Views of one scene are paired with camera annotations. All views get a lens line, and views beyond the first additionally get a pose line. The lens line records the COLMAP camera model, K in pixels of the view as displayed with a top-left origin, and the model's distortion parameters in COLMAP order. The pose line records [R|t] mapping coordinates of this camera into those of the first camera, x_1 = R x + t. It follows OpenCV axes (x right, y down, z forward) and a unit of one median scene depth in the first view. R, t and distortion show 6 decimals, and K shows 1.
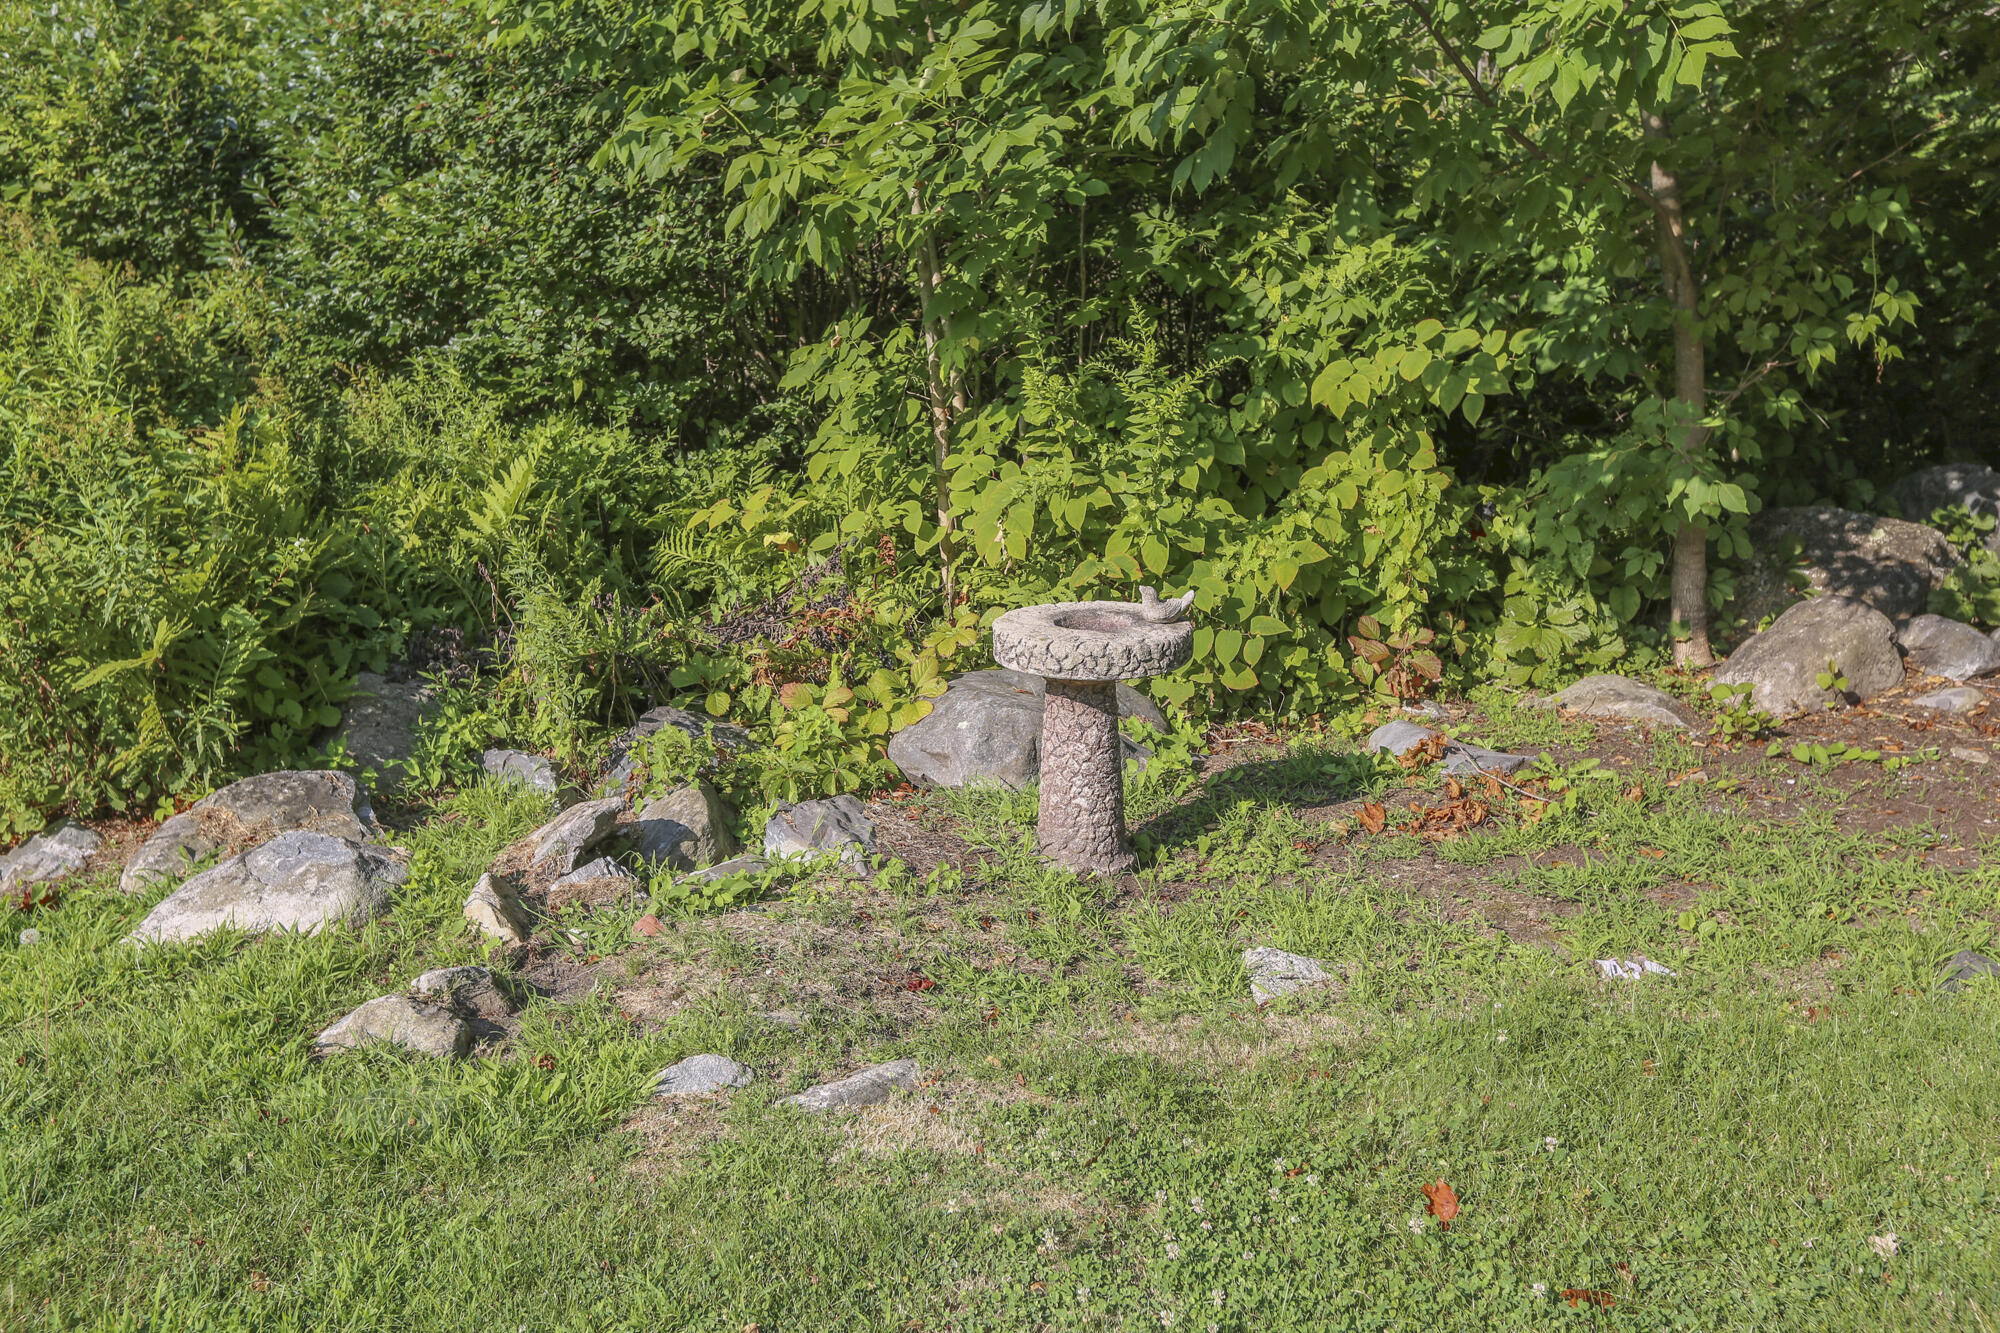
lens RADIAL K [[1784.6, 0, 1000.0], [0, 1784.6, 666.5], [0, 0, 1]] dist [-0.001954, 0.132102]
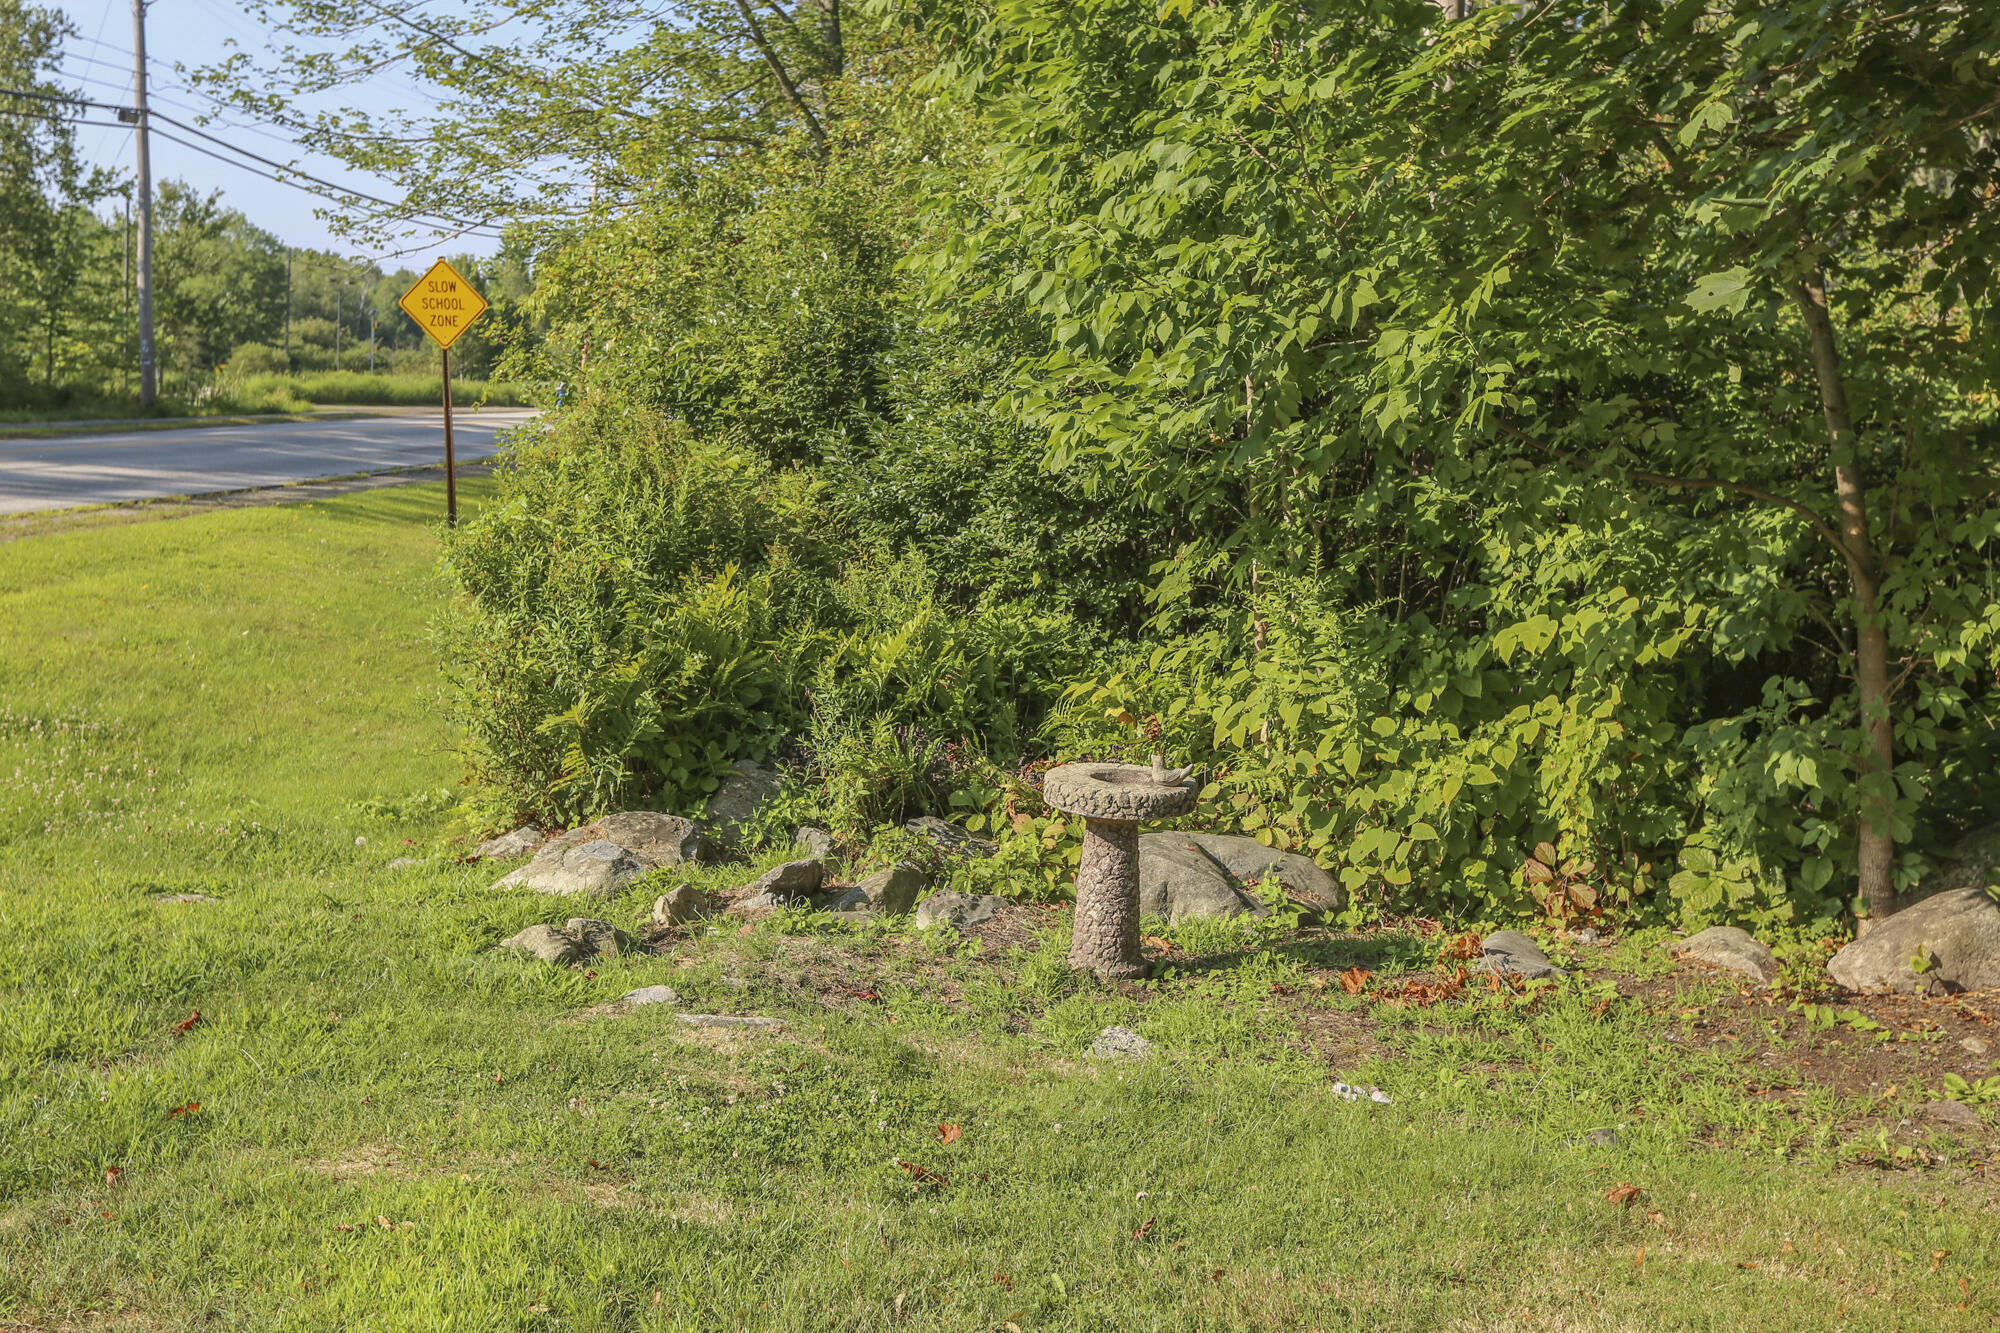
lens RADIAL K [[1784.6, 0, 1000.0], [0, 1784.6, 666.5], [0, 0, 1]] dist [-0.001954, 0.132102]
pose [[0.901251, 0.119159, -0.416591, 0.355713], [-0.167123, 0.982646, -0.080482, 0.010426], [0.399772, 0.142157, 0.905524, -0.162953]]
